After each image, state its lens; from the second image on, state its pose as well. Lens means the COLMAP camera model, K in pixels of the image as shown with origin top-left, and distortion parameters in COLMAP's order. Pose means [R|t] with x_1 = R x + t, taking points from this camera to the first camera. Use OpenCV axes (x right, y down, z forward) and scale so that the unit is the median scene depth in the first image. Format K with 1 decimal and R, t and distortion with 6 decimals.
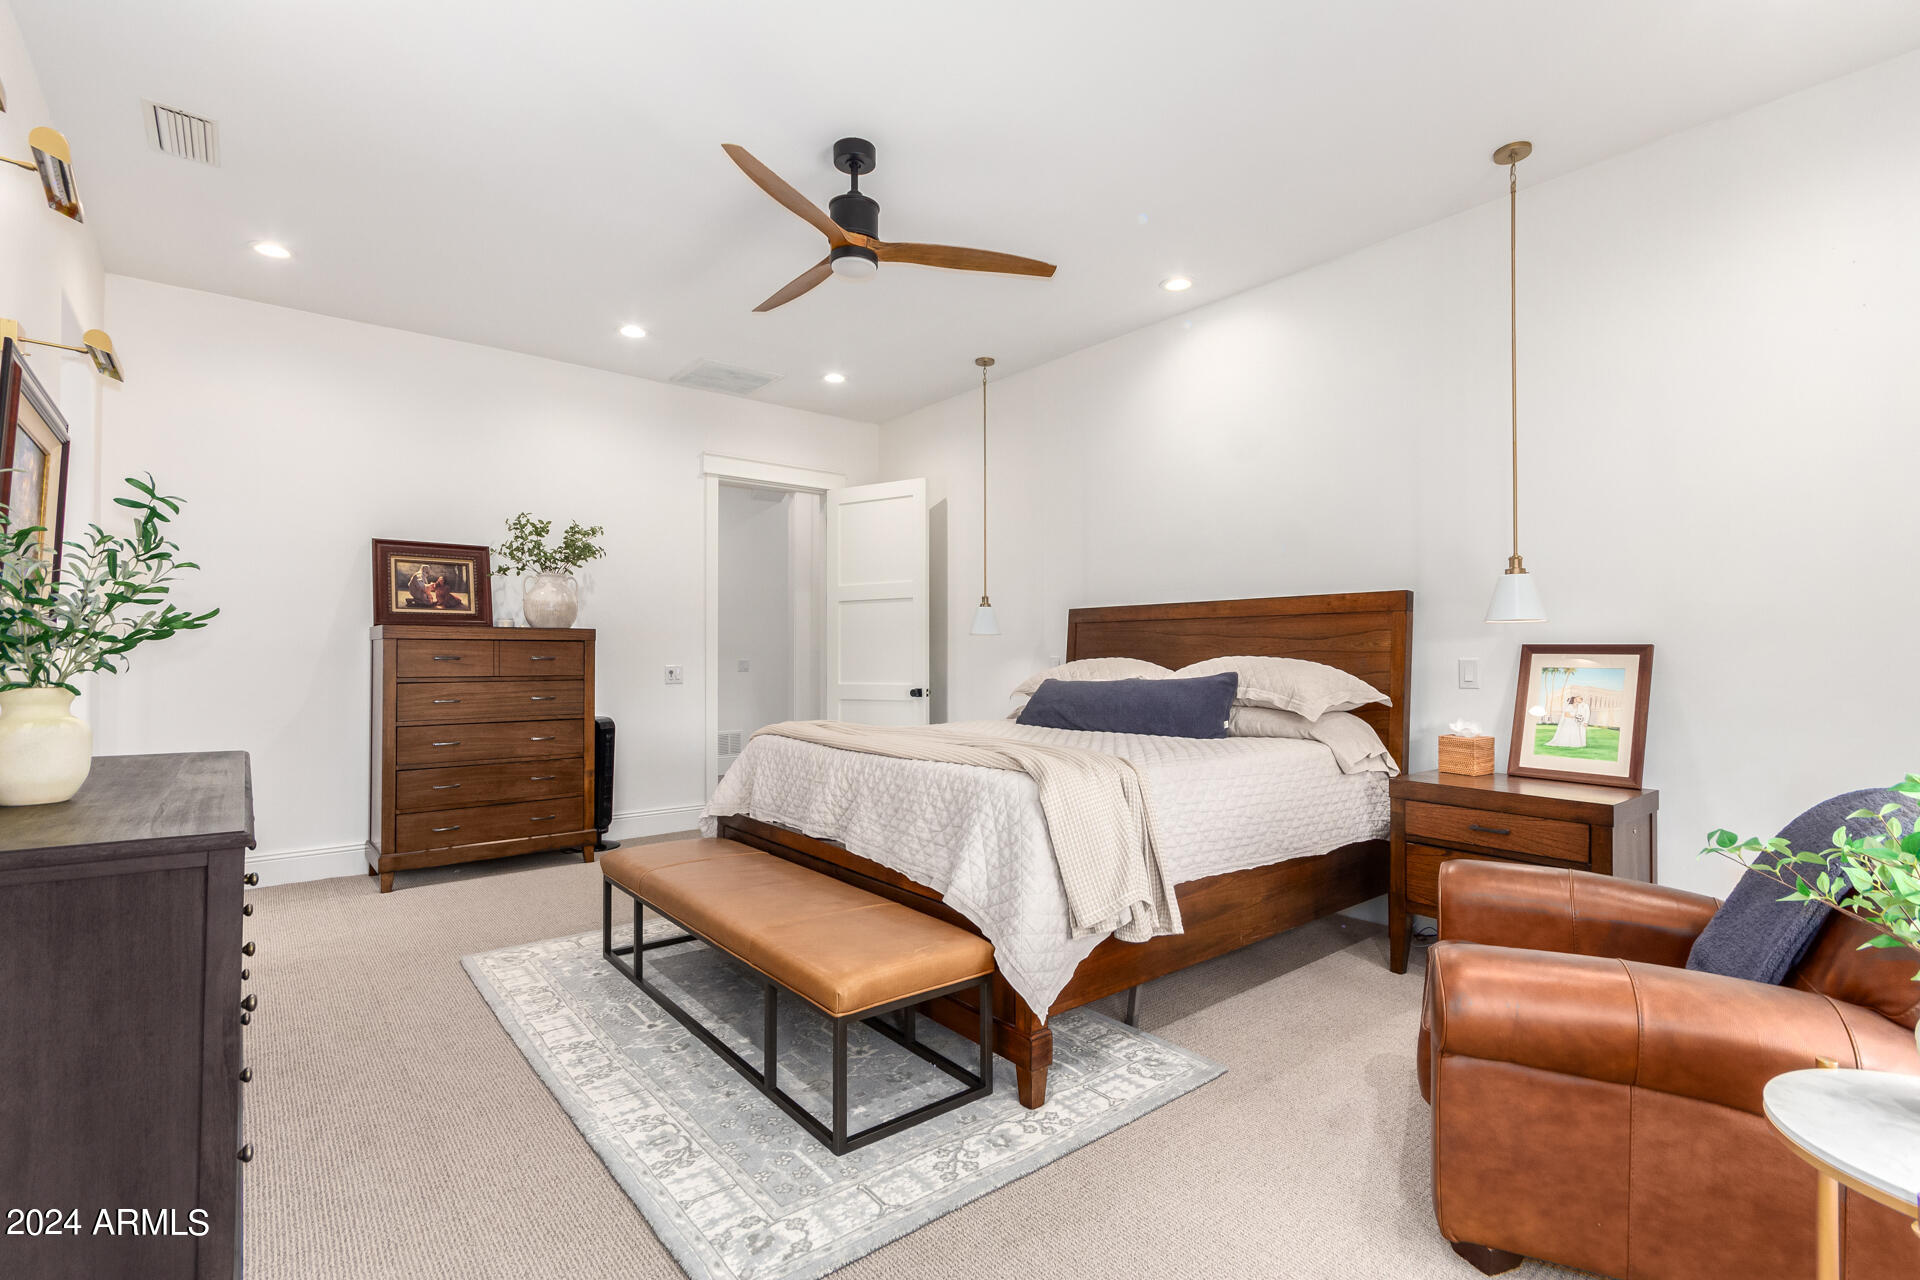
lens RADIAL K [[887.8, 0, 960.0], [0, 887.8, 640.0], [0, 0, 1]] dist [-0.003065, 0.000452]
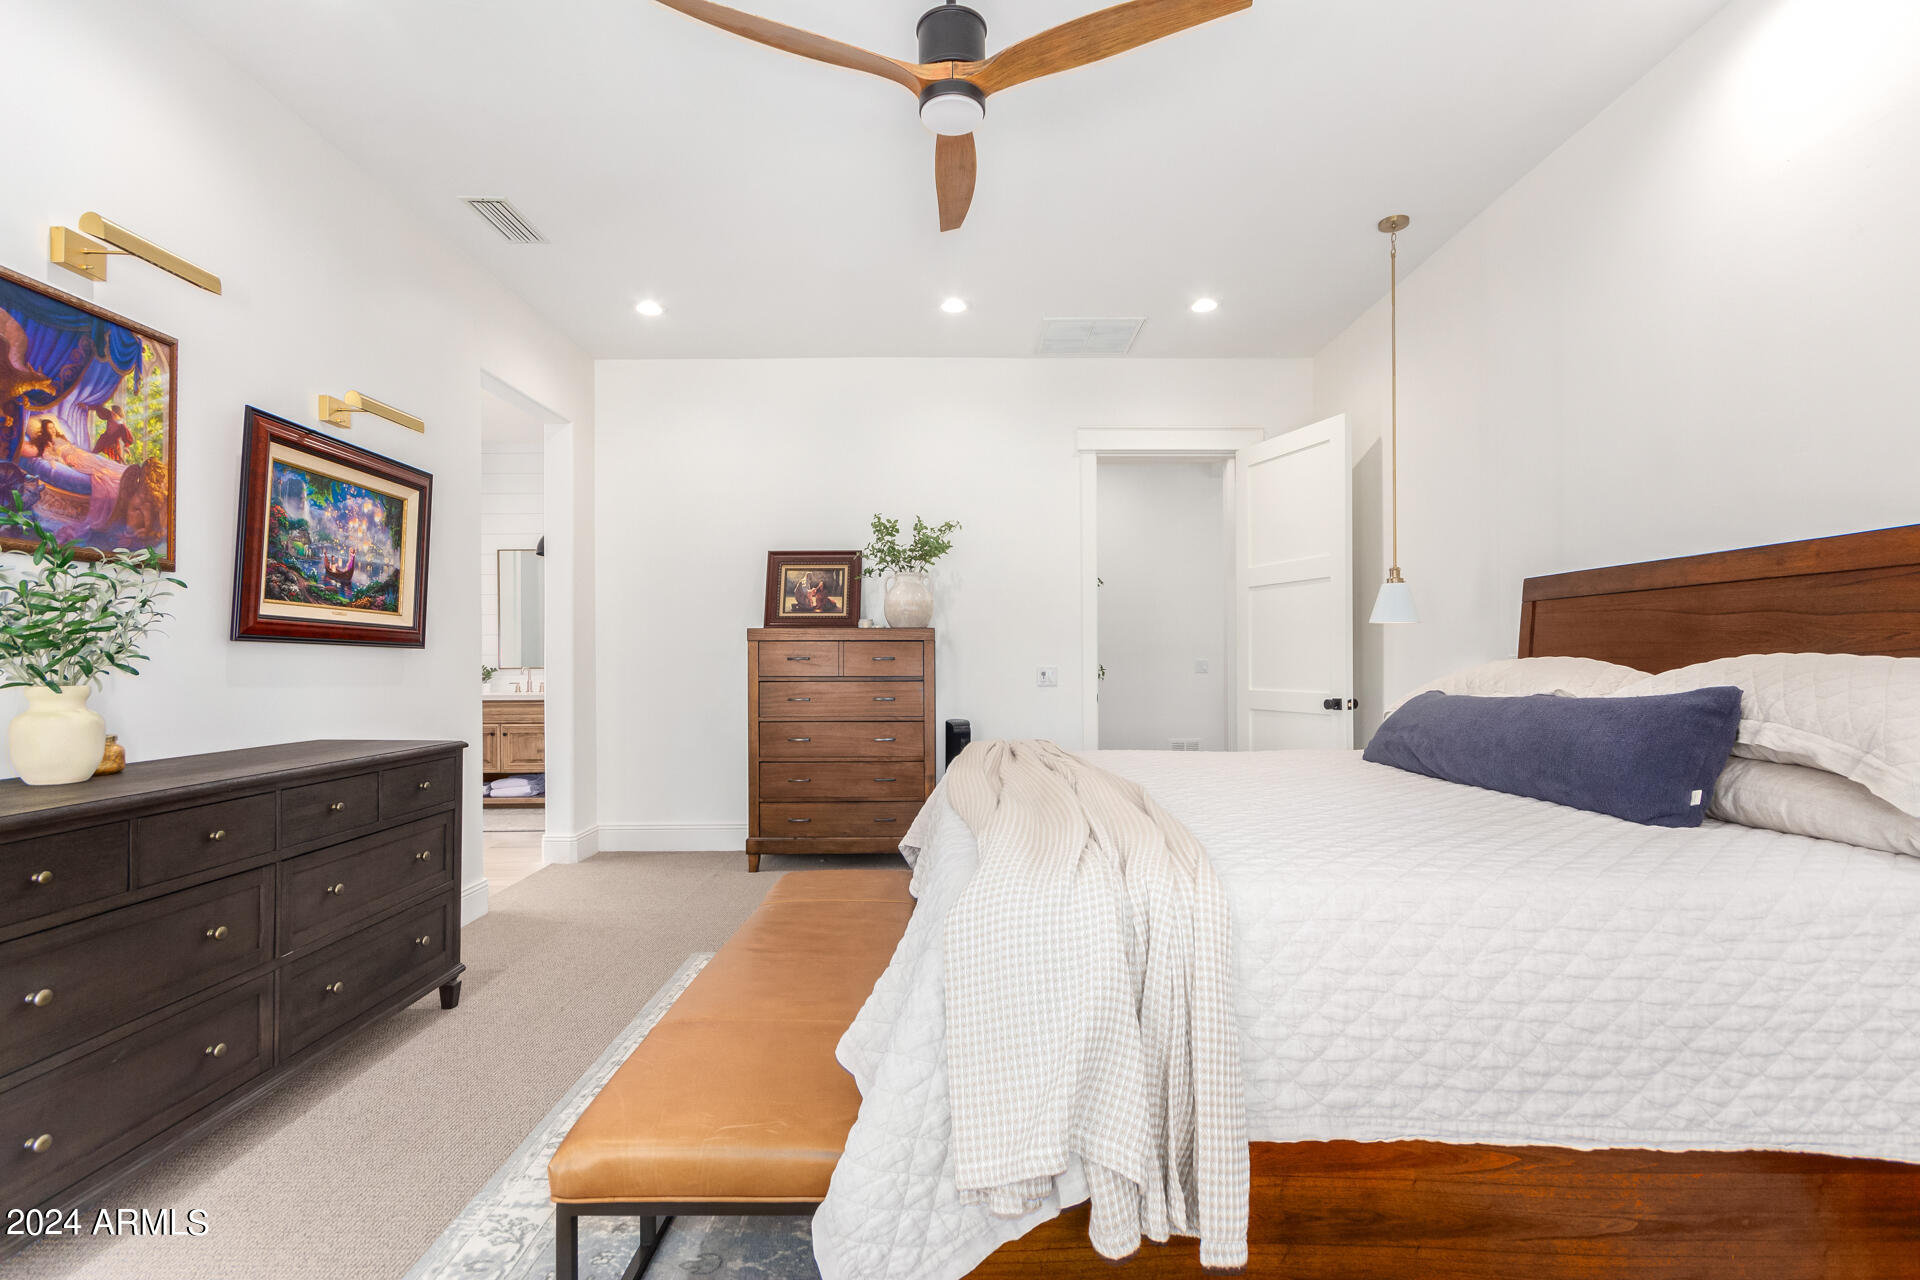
lens RADIAL K [[883.0, 0, 958.8], [0, 883.0, 651.5], [0, 0, 1]] dist [0.002368, 0.000972]
pose [[0.775900, -0.005945, -0.630828, 0.214867], [0.014536, 0.999859, 0.008457, 0.005496], [0.630688, -0.015731, 0.775877, 0.284223]]
